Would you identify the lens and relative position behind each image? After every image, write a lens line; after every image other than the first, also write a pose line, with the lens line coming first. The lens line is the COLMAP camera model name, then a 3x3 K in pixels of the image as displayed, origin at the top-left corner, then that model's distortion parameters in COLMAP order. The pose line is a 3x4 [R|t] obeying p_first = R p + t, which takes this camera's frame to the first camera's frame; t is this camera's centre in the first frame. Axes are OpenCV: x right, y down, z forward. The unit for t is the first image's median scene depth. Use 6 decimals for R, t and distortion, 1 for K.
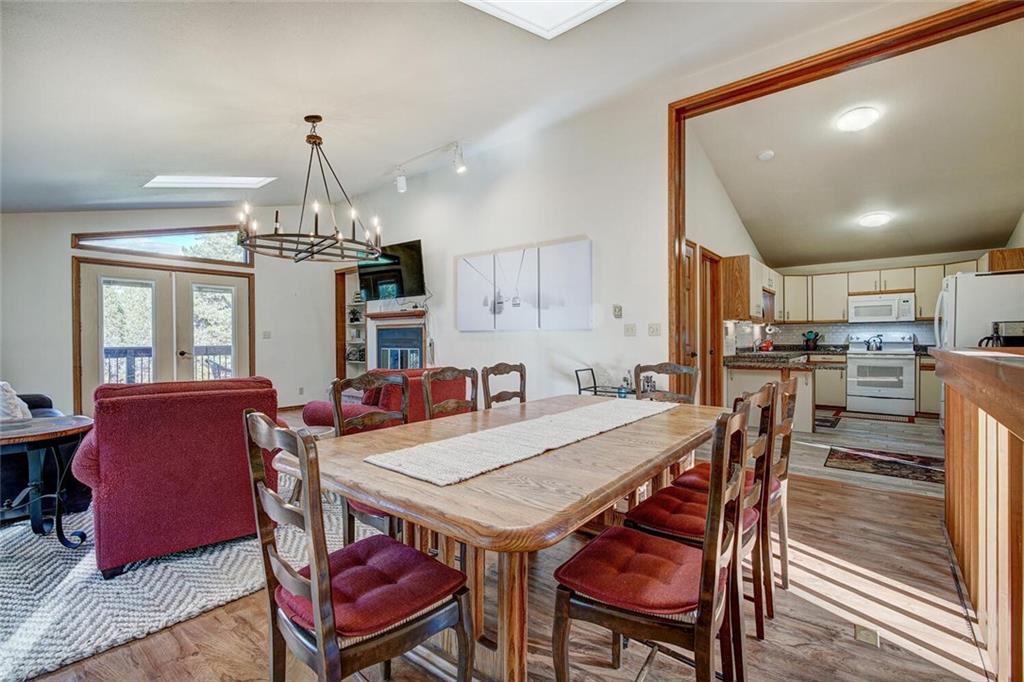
lens RADIAL K [[468.3, 0, 512.0], [0, 468.3, 341.0], [0, 0, 1]] dist [-0.002208, -0.000177]
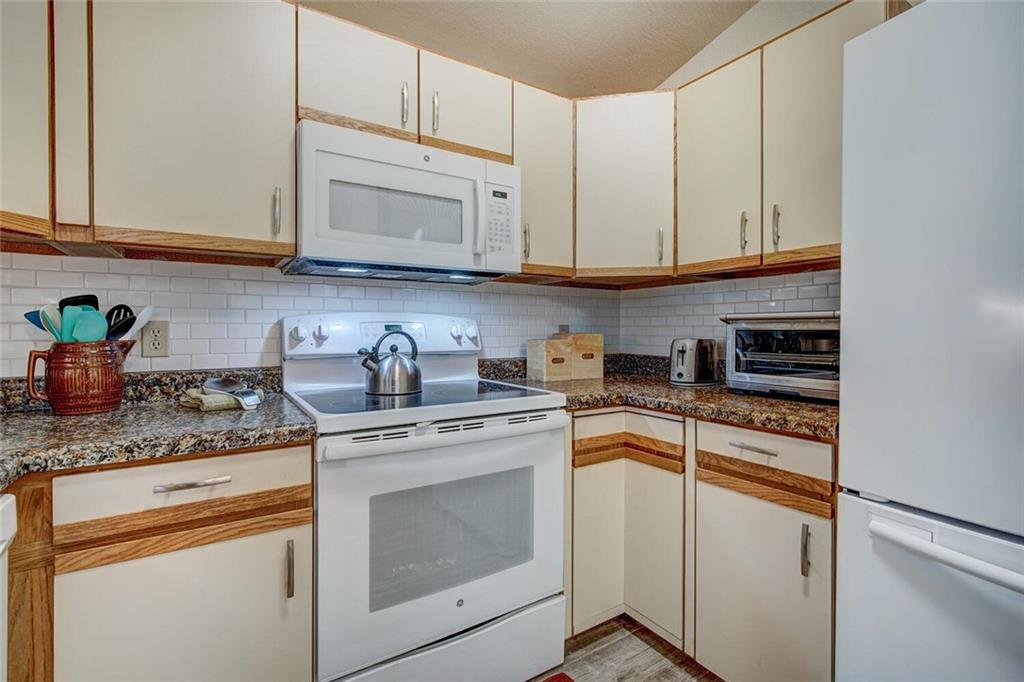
lens RADIAL K [[468.3, 0, 512.0], [0, 468.3, 341.0], [0, 0, 1]] dist [-0.002208, -0.000177]
pose [[0.304808, -0.010536, 0.952355, 0.527827], [-0.000820, 0.999936, 0.011324, -0.006969], [-0.952413, -0.004233, 0.304780, 0.806153]]
